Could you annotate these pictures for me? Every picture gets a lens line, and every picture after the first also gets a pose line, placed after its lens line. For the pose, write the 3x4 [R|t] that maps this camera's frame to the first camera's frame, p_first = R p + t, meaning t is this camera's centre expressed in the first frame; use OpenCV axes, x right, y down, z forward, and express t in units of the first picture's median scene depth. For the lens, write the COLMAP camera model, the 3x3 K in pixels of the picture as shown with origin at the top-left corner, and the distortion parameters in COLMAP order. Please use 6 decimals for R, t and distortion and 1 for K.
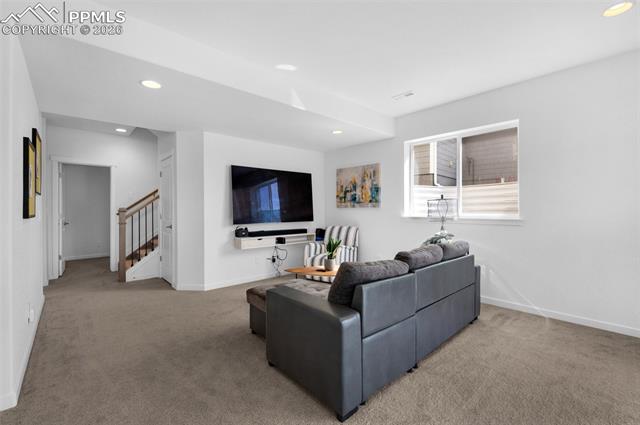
lens RADIAL K [[277.1, 0, 319.0], [0, 277.1, 209.7], [0, 0, 1]] dist [-0.002903, -0.002648]
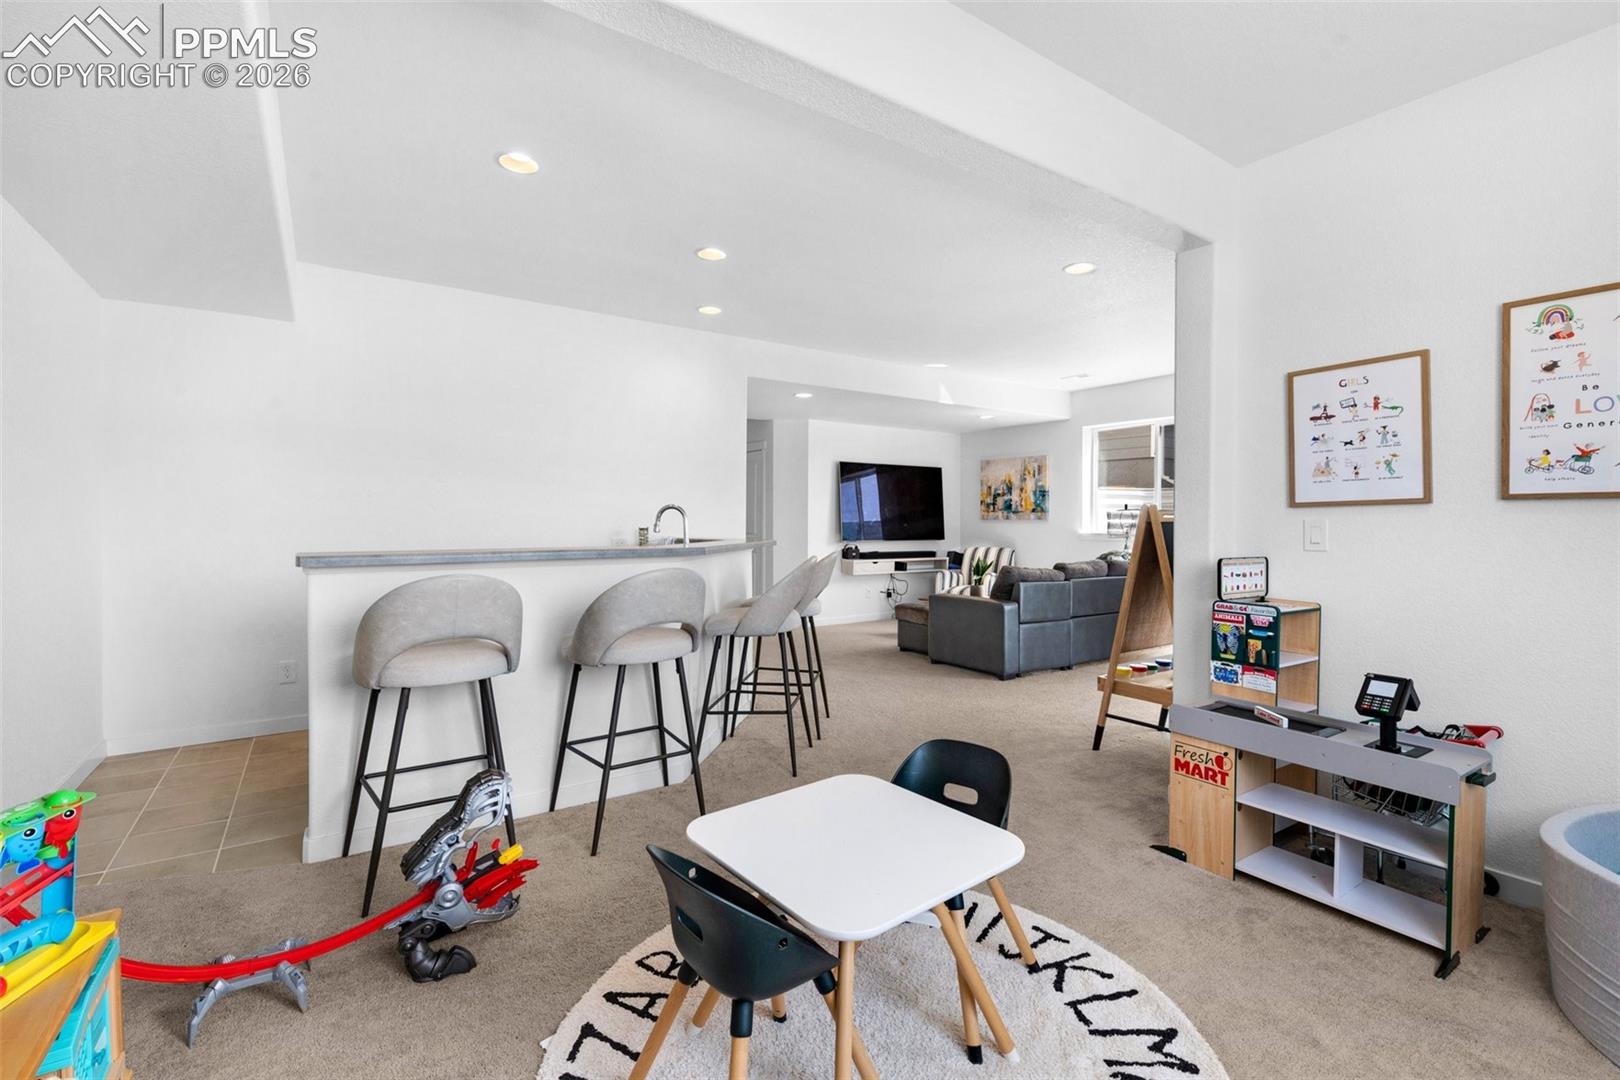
lens RADIAL K [[701.5, 0, 818.9], [0, 701.5, 535.1], [0, 0, 1]] dist [-0.002903, -0.002648]
pose [[0.992069, 0.010035, -0.125295, -0.121756], [-0.008047, 0.999834, 0.016358, 0.005805], [0.125439, -0.015220, 0.991985, -0.785179]]
